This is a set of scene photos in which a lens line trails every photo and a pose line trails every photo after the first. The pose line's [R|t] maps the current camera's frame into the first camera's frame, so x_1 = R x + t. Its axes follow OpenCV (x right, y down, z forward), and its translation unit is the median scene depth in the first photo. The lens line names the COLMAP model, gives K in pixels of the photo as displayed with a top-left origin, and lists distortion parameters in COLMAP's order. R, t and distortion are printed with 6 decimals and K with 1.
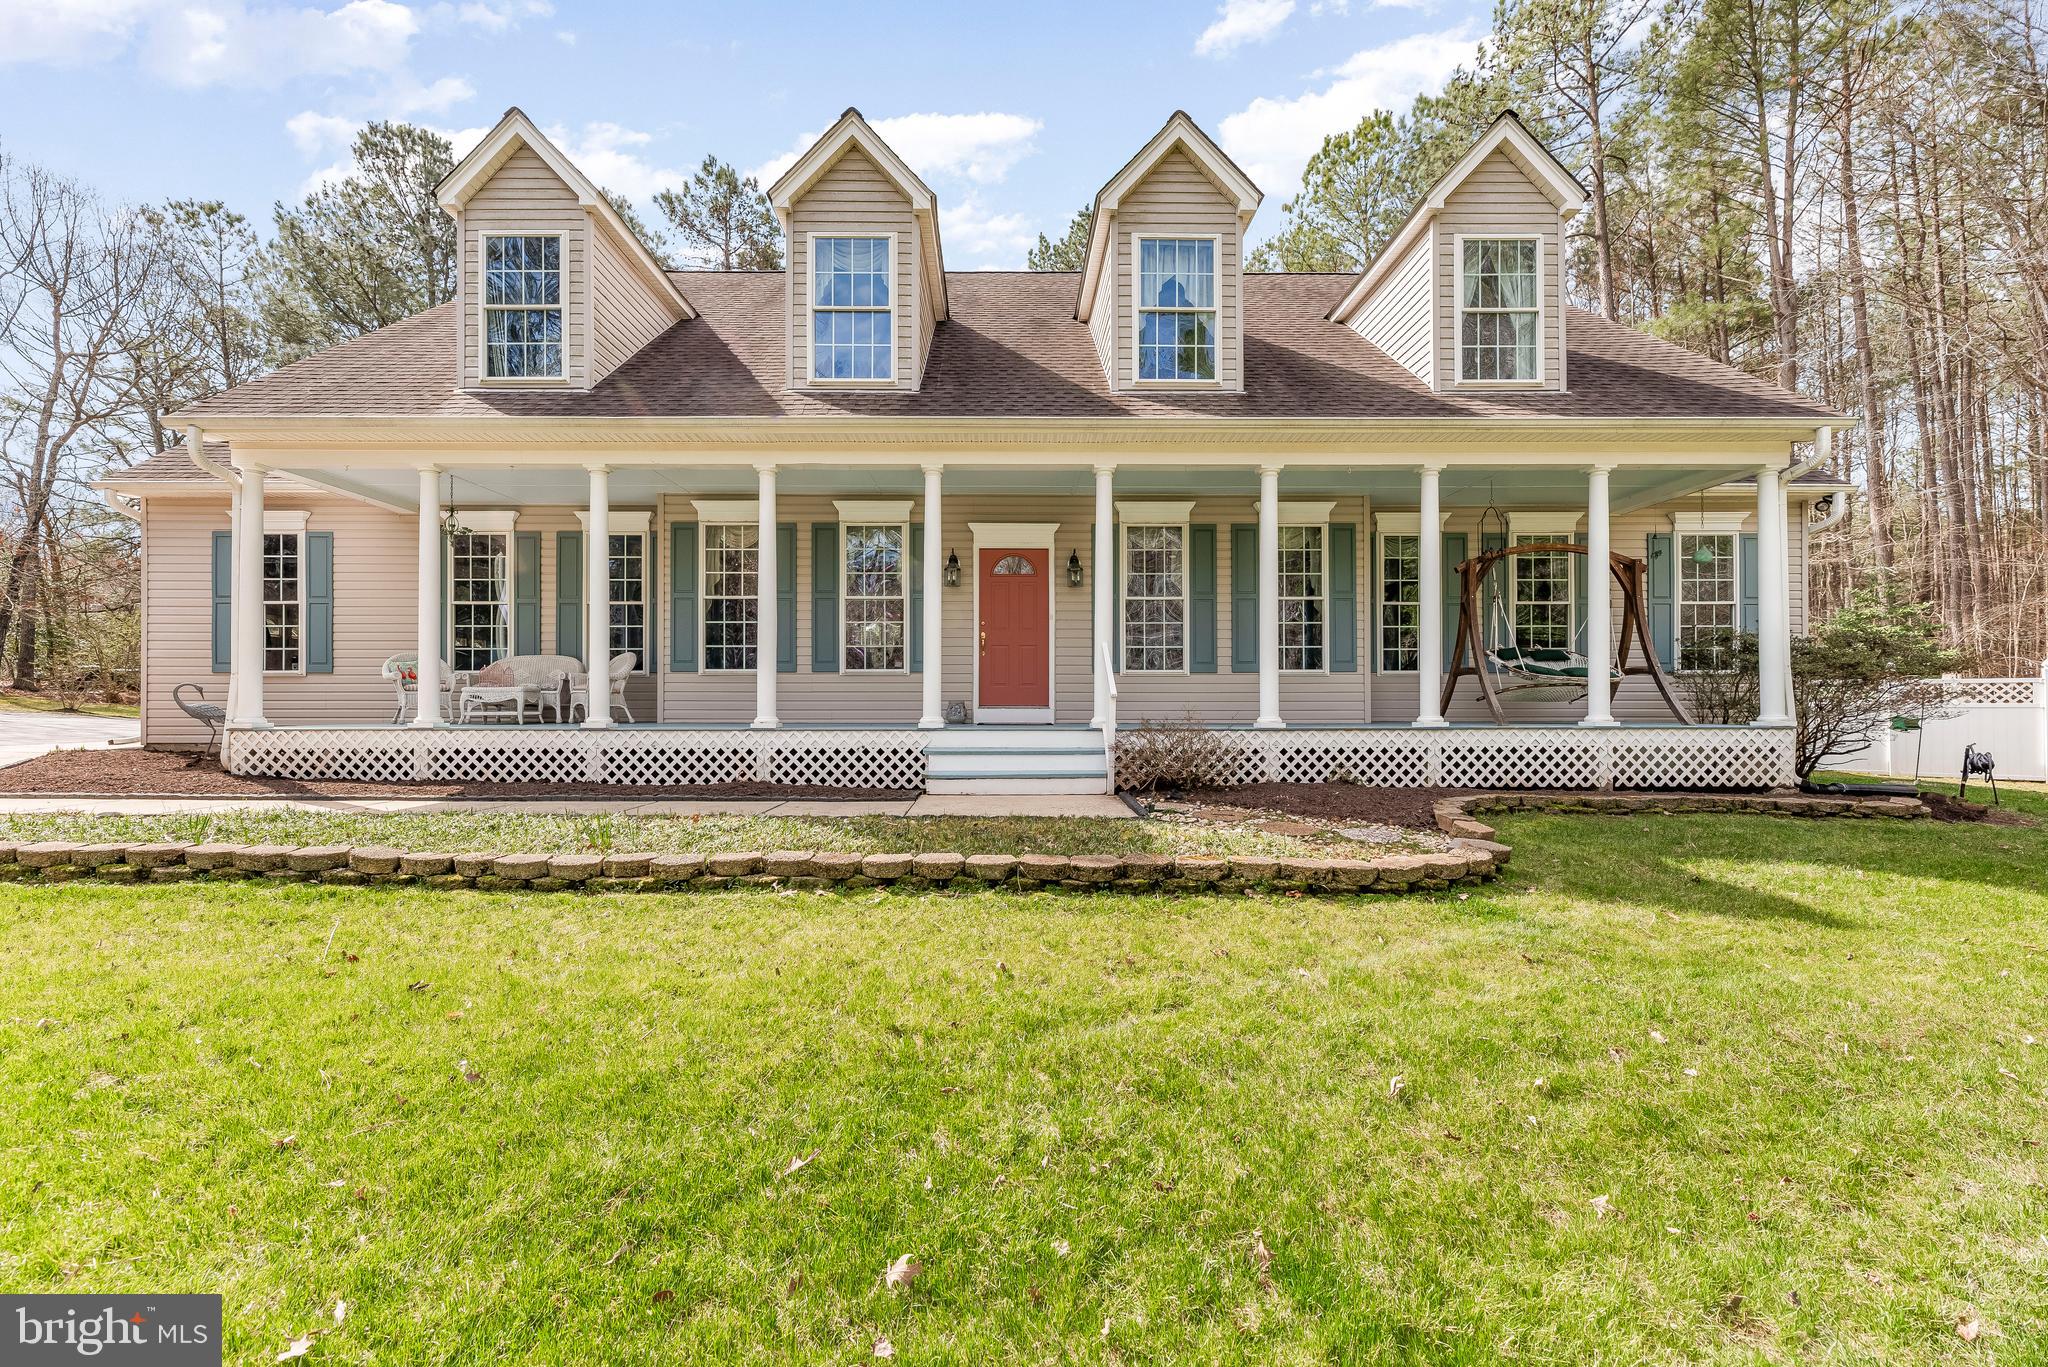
lens RADIAL K [[820.8, 0, 1015.1], [0, 820.8, 692.6], [0, 0, 1]] dist [0.001090, 0.000264]
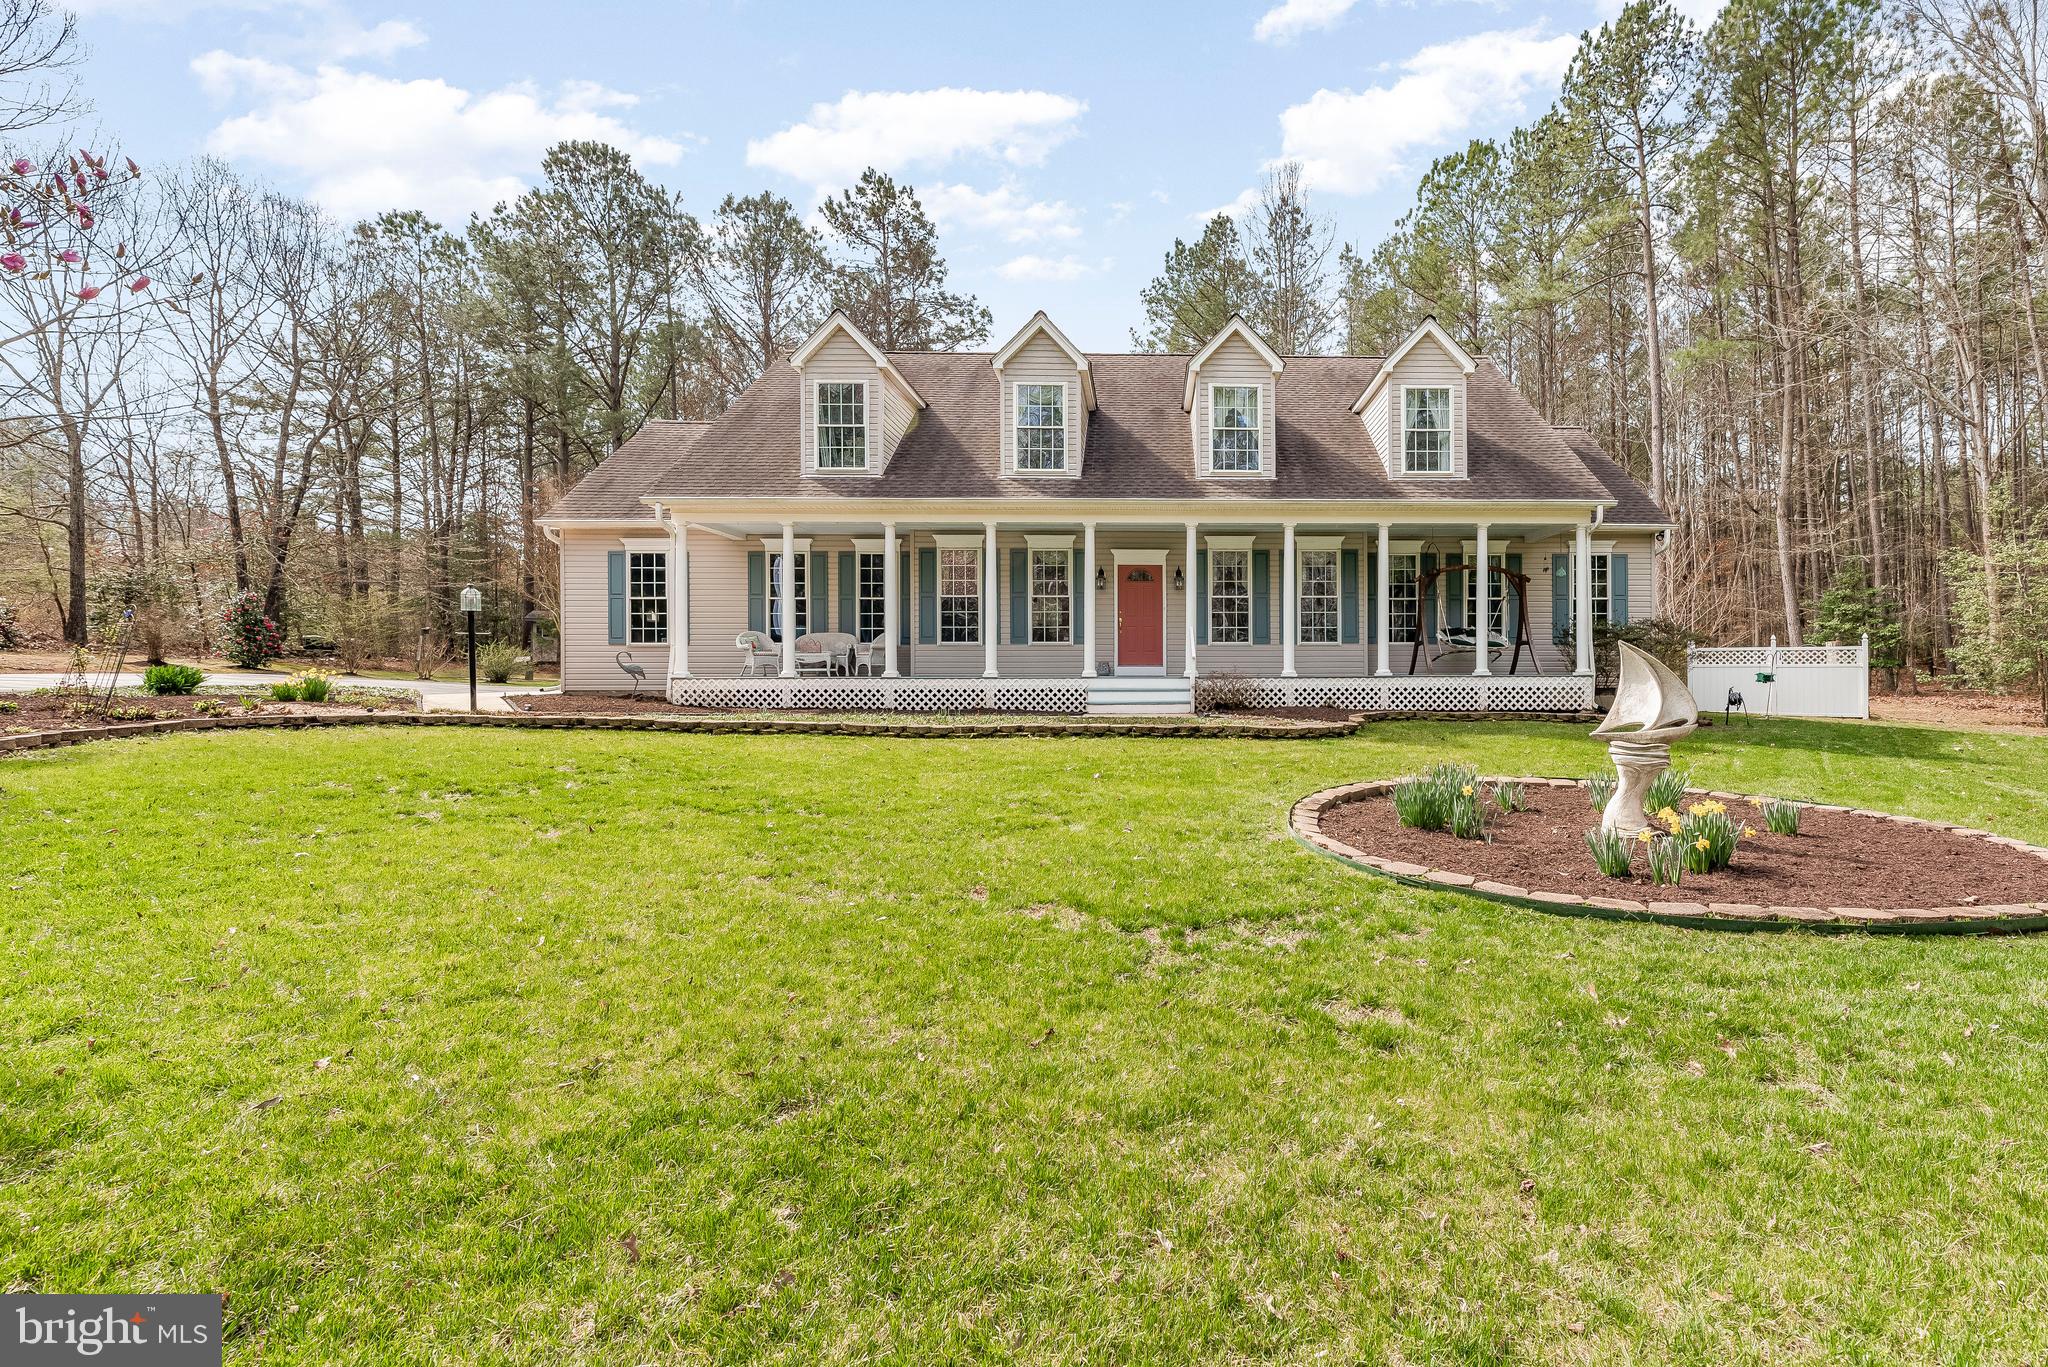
lens RADIAL K [[827.7, 0, 975.9], [0, 827.7, 637.5], [0, 0, 1]] dist [-0.000683, 0.000009]
pose [[0.976304, -0.003899, -0.216366, 0.037376], [-0.002249, 0.999601, -0.028164, 0.009460], [0.216390, 0.027983, 0.975906, -0.673506]]
